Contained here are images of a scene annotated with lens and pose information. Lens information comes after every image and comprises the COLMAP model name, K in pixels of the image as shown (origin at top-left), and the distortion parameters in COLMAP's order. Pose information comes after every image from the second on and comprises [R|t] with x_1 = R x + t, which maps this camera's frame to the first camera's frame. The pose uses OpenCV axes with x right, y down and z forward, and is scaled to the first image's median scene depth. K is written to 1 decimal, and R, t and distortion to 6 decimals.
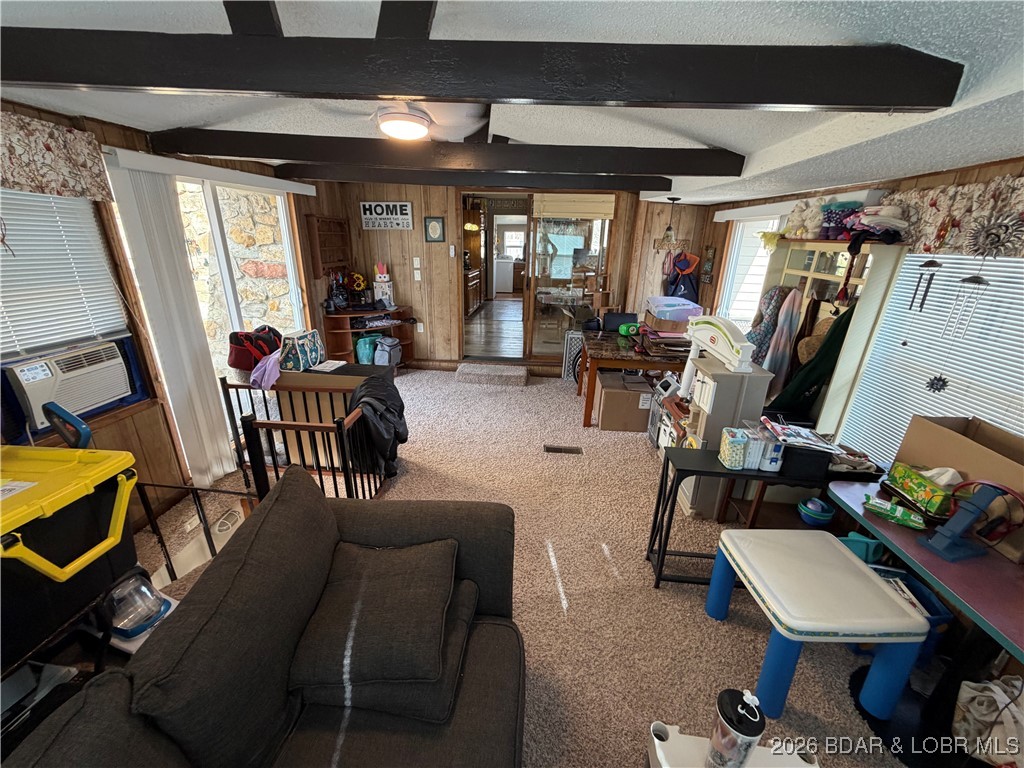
lens RADIAL K [[408.1, 0, 514.7], [0, 408.1, 390.0], [0, 0, 1]] dist [0.002780, -0.000250]
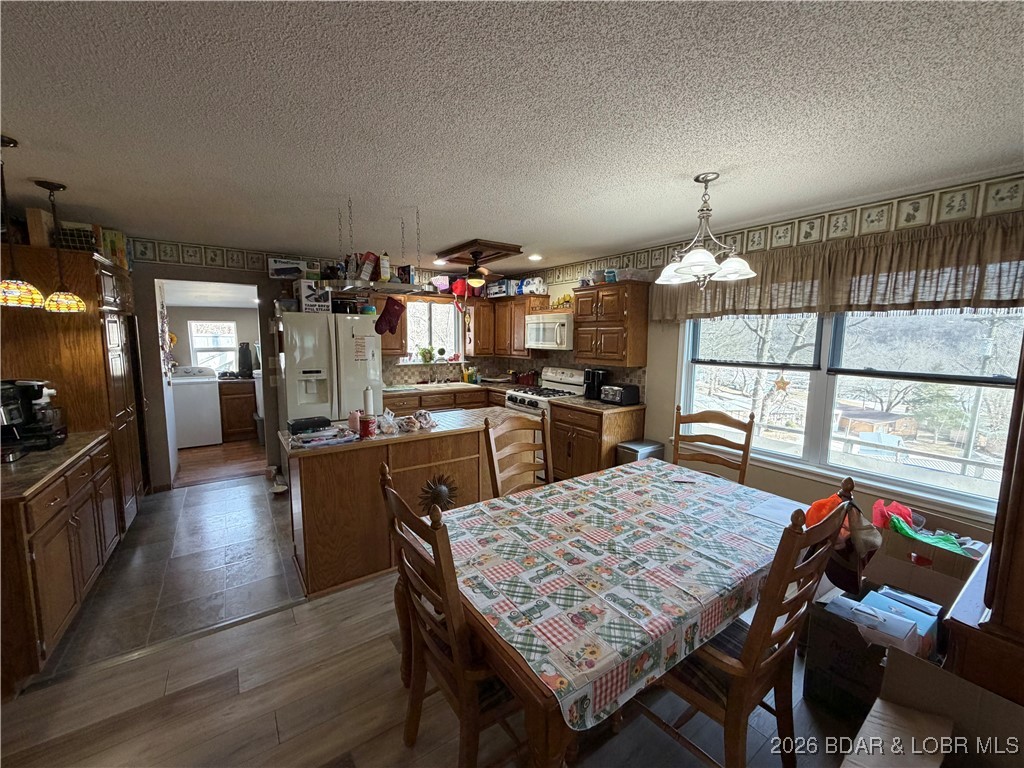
lens RADIAL K [[408.1, 0, 511.9], [0, 408.1, 382.6], [0, 0, 1]] dist [0.002780, -0.000250]
pose [[0.788215, -0.084291, 0.609600, -0.026397], [0.219301, 0.964017, -0.150260, -0.190736], [-0.574999, 0.252123, 0.778338, 0.500391]]
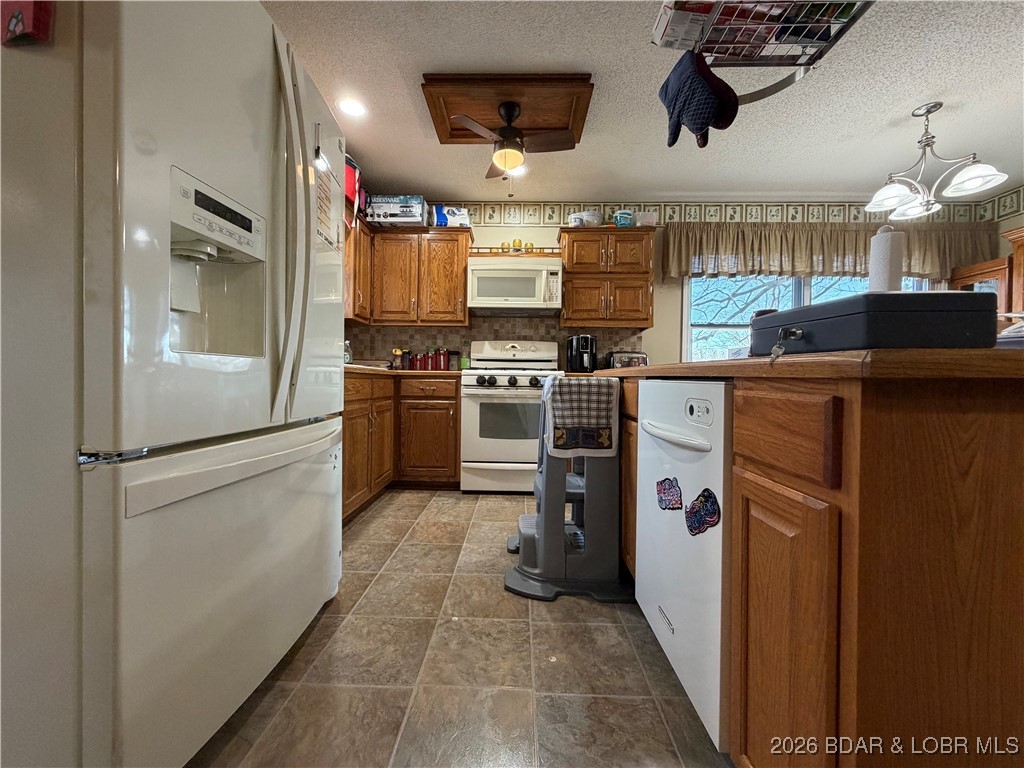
lens RADIAL K [[408.1, 0, 511.0], [0, 408.1, 382.6], [0, 0, 1]] dist [0.002780, -0.000250]
pose [[-0.028889, -0.032026, 0.999069, -0.036314], [0.330835, 0.942849, 0.039791, -0.290871], [-0.943246, 0.331677, -0.016643, 1.134482]]
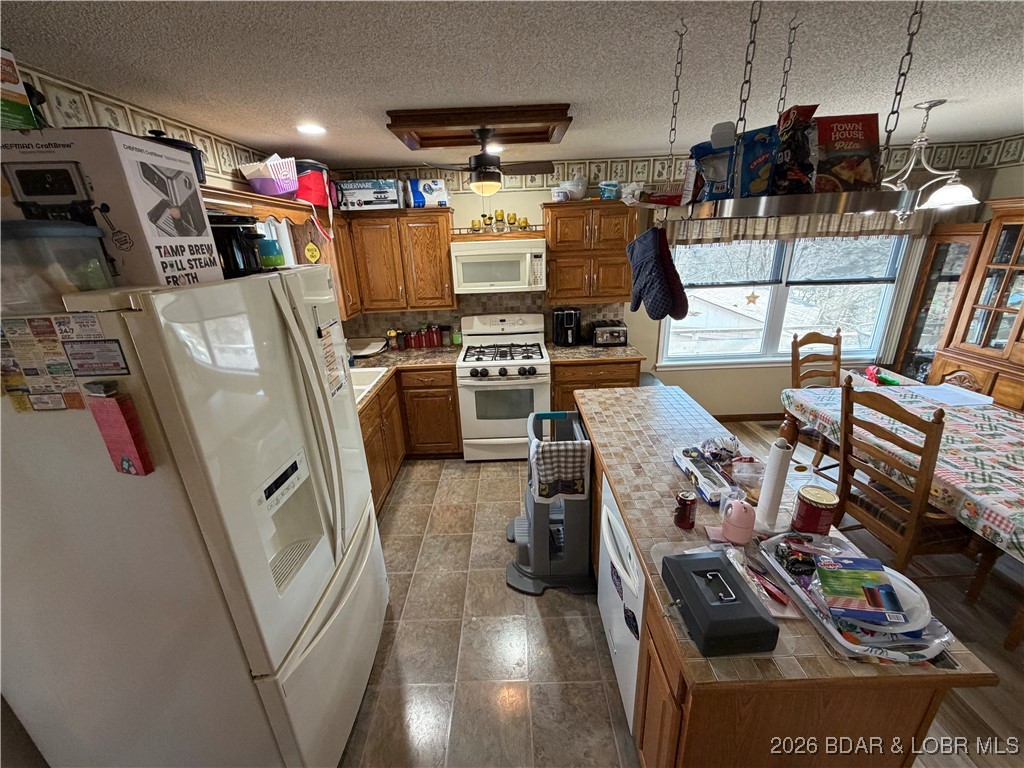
lens RADIAL K [[408.1, 0, 510.8], [0, 408.1, 382.6], [0, 0, 1]] dist [0.002780, -0.000250]
pose [[-0.056034, -0.353959, 0.933581, -0.057476], [0.378275, 0.857816, 0.347937, -0.451568], [-0.923996, 0.372647, 0.085827, 1.070325]]
